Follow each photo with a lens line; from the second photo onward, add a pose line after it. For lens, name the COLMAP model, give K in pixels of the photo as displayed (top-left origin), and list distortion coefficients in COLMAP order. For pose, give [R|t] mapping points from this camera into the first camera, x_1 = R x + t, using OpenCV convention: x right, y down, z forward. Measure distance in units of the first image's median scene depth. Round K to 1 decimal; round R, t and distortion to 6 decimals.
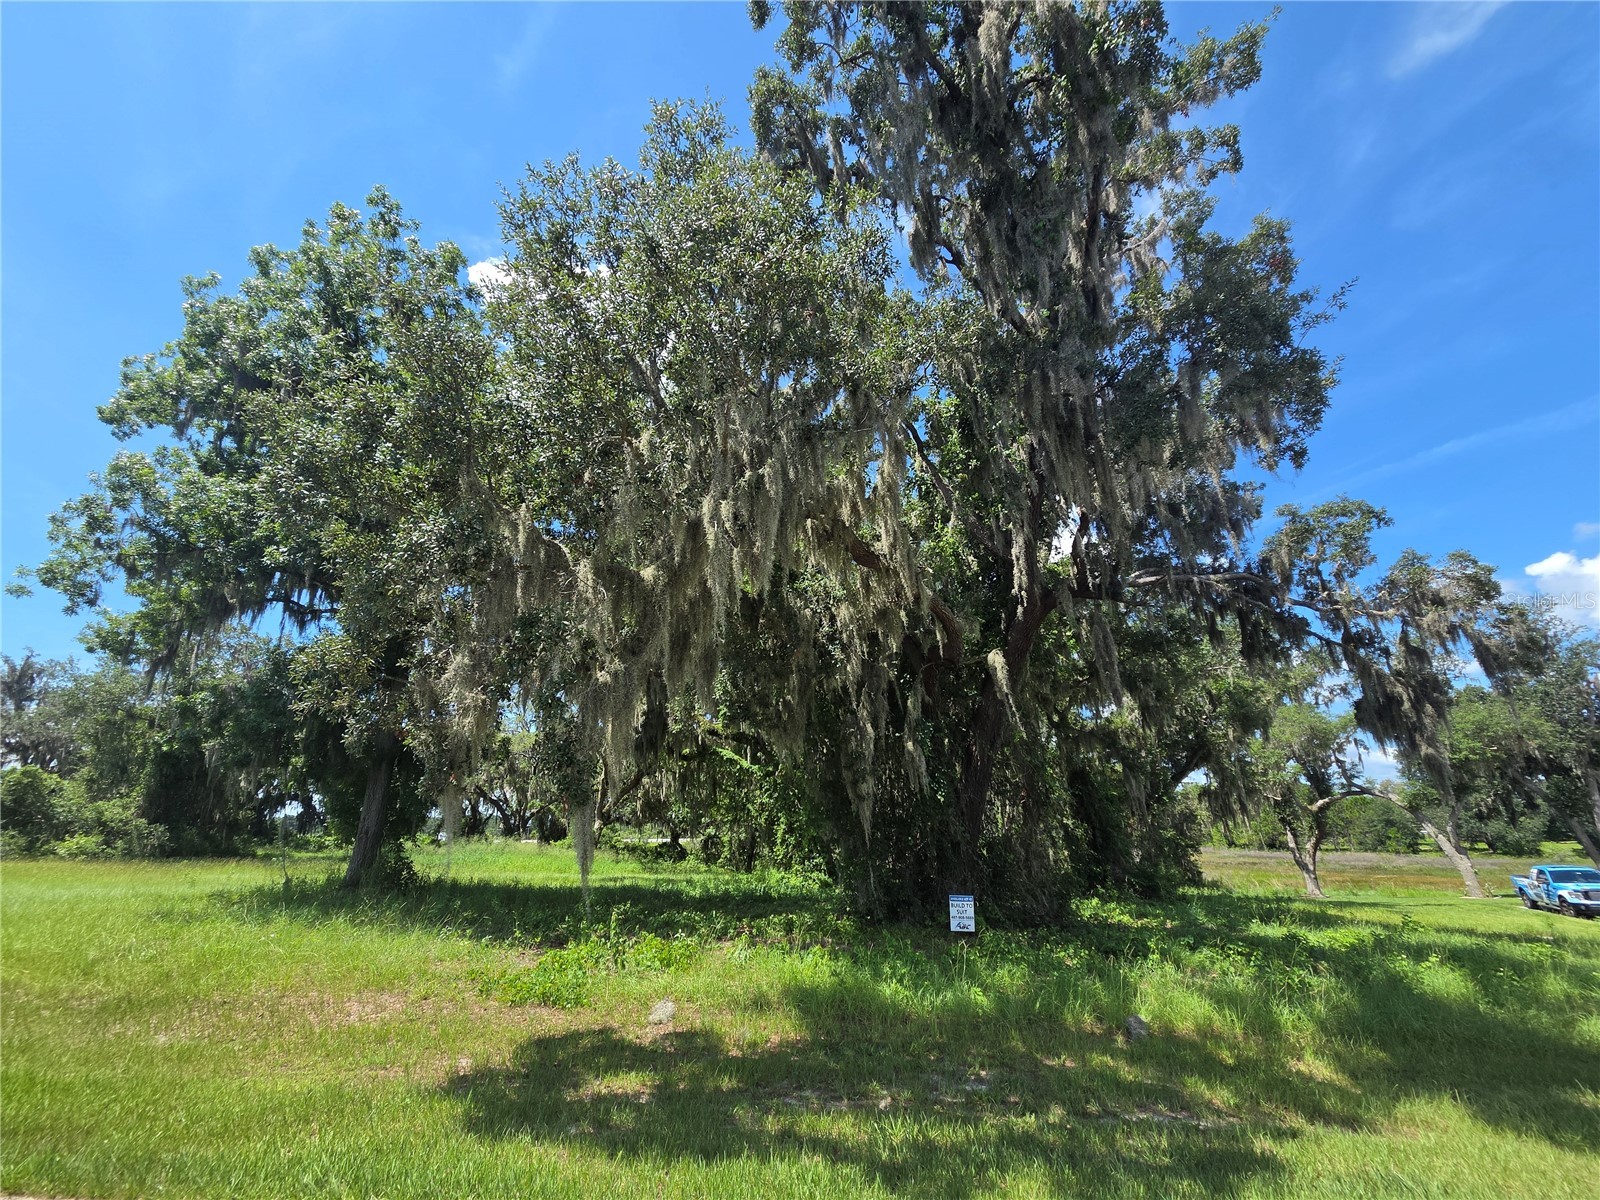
lens RADIAL K [[651.1, 0, 807.5], [0, 651.1, 607.5], [0, 0, 1]] dist [-0.002563, 0.001173]
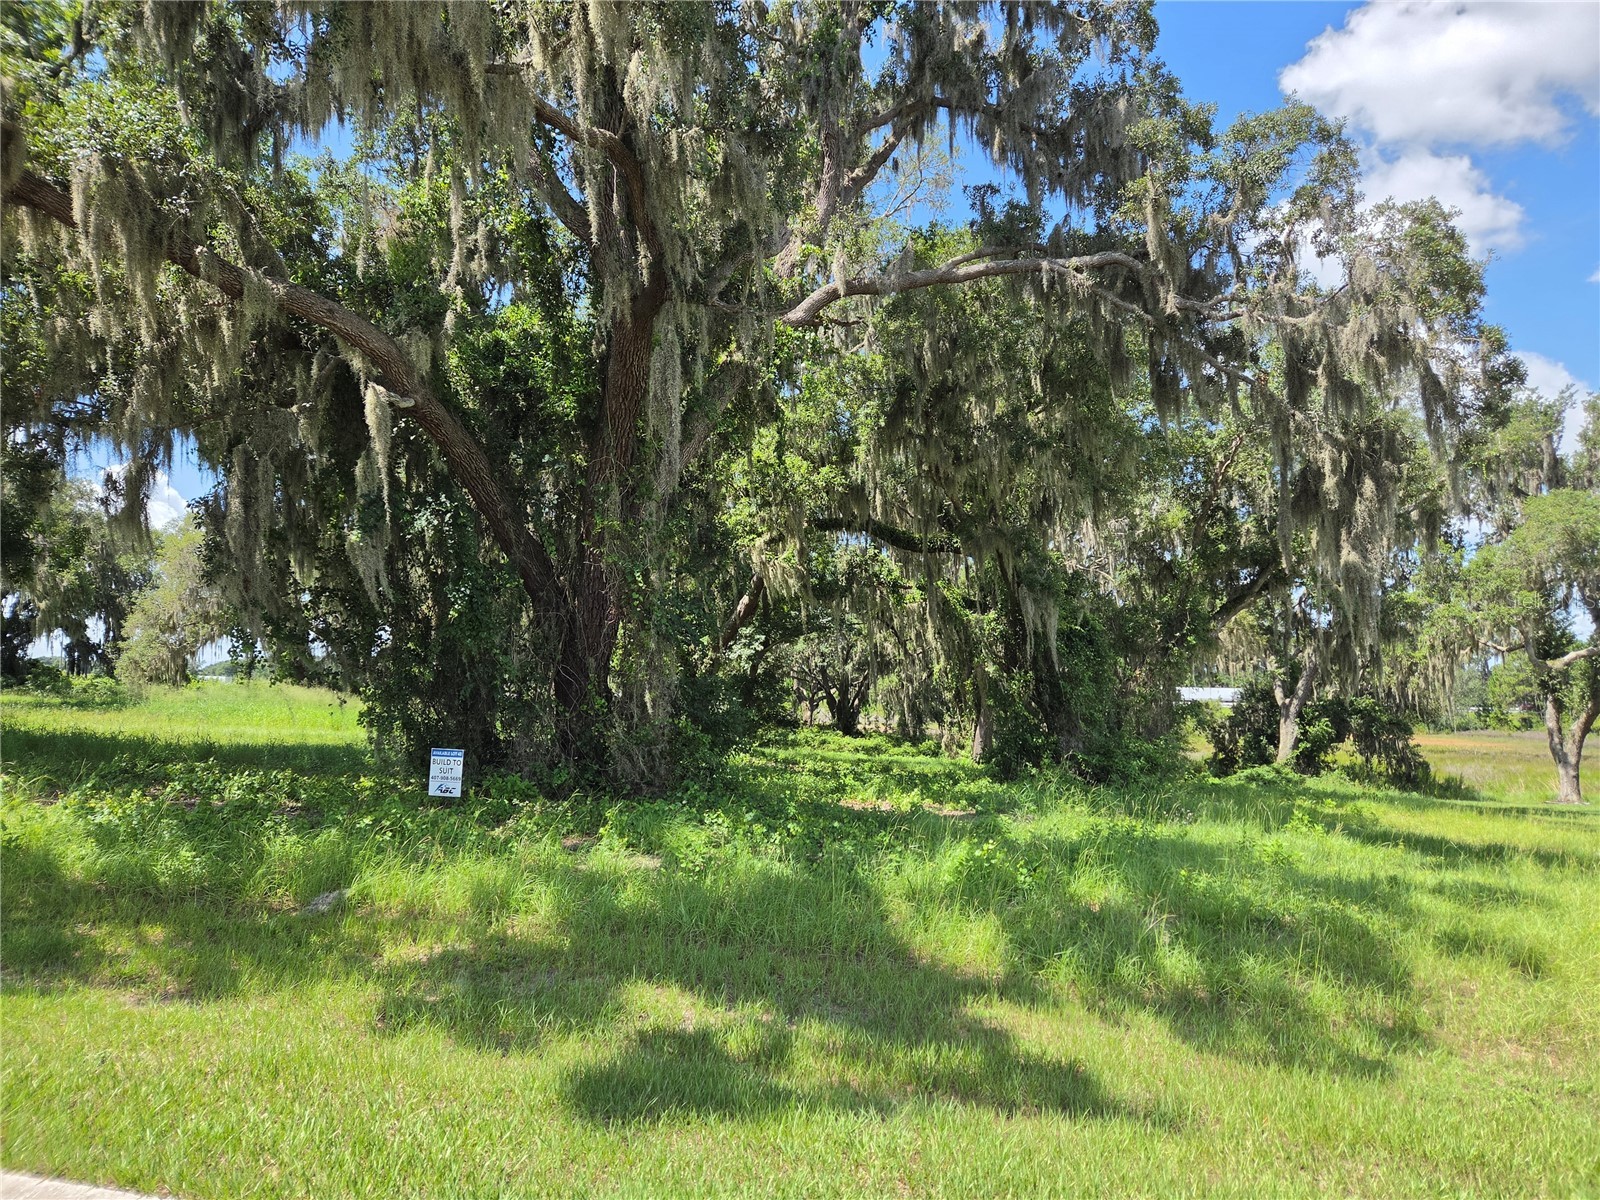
lens RADIAL K [[1057.2, 0, 800.2], [0, 1057.2, 602.1], [0, 0, 1]] dist [0.000485, -0.000418]
pose [[0.992823, 0.012968, -0.118890, 0.508734], [0.016428, 0.969894, 0.242974, 0.014830], [0.118461, -0.243184, 0.962719, -0.004004]]
